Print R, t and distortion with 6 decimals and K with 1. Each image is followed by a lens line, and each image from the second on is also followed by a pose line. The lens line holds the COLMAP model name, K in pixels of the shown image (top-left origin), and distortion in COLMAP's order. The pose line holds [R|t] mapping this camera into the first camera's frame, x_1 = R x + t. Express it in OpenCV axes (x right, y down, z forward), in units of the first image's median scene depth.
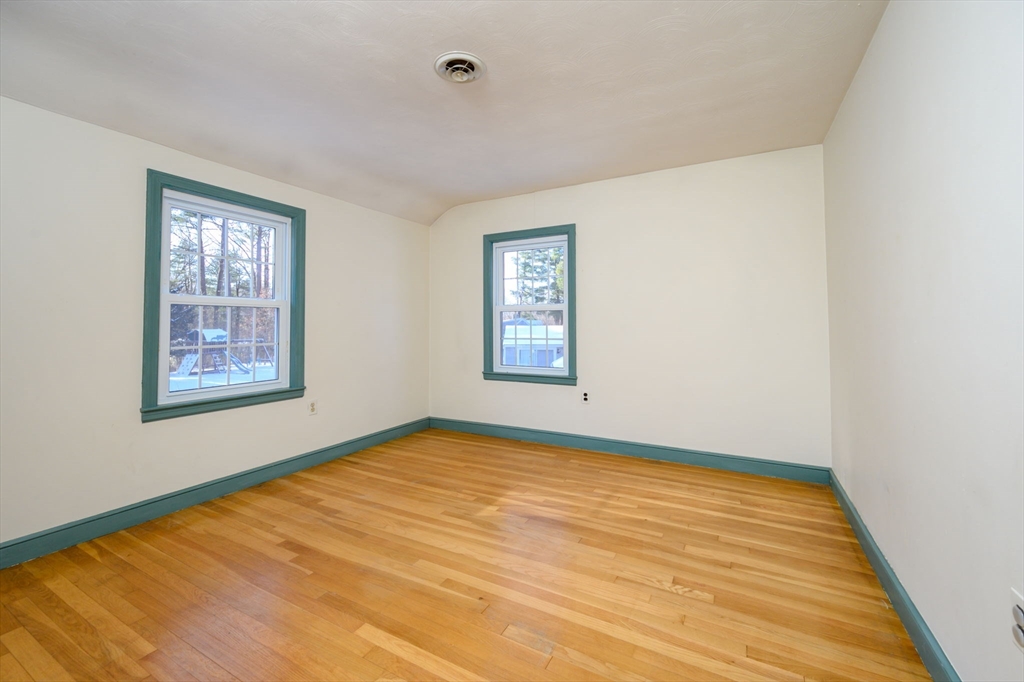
lens RADIAL K [[418.1, 0, 520.8], [0, 418.1, 330.0], [0, 0, 1]] dist [-0.000636, -0.000122]
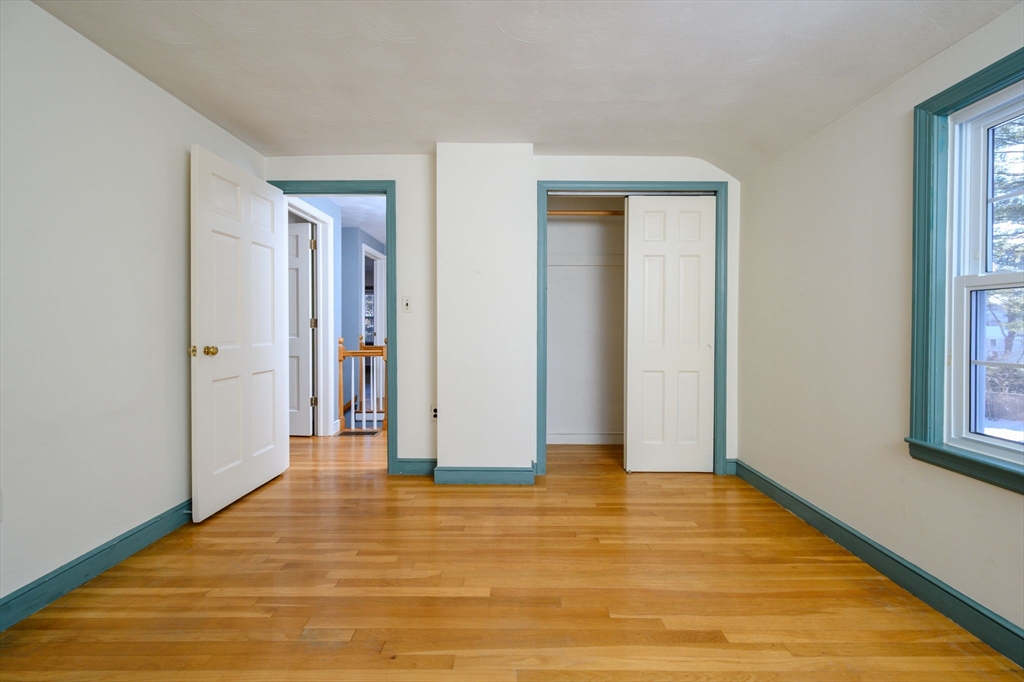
lens RADIAL K [[418.1, 0, 520.8], [0, 418.1, 330.0], [0, 0, 1]] dist [-0.000636, -0.000122]
pose [[-0.879697, 0.007594, -0.475475, 0.066366], [-0.002243, 0.999795, 0.020118, -0.021608], [0.475530, 0.018765, -0.879499, 1.715907]]
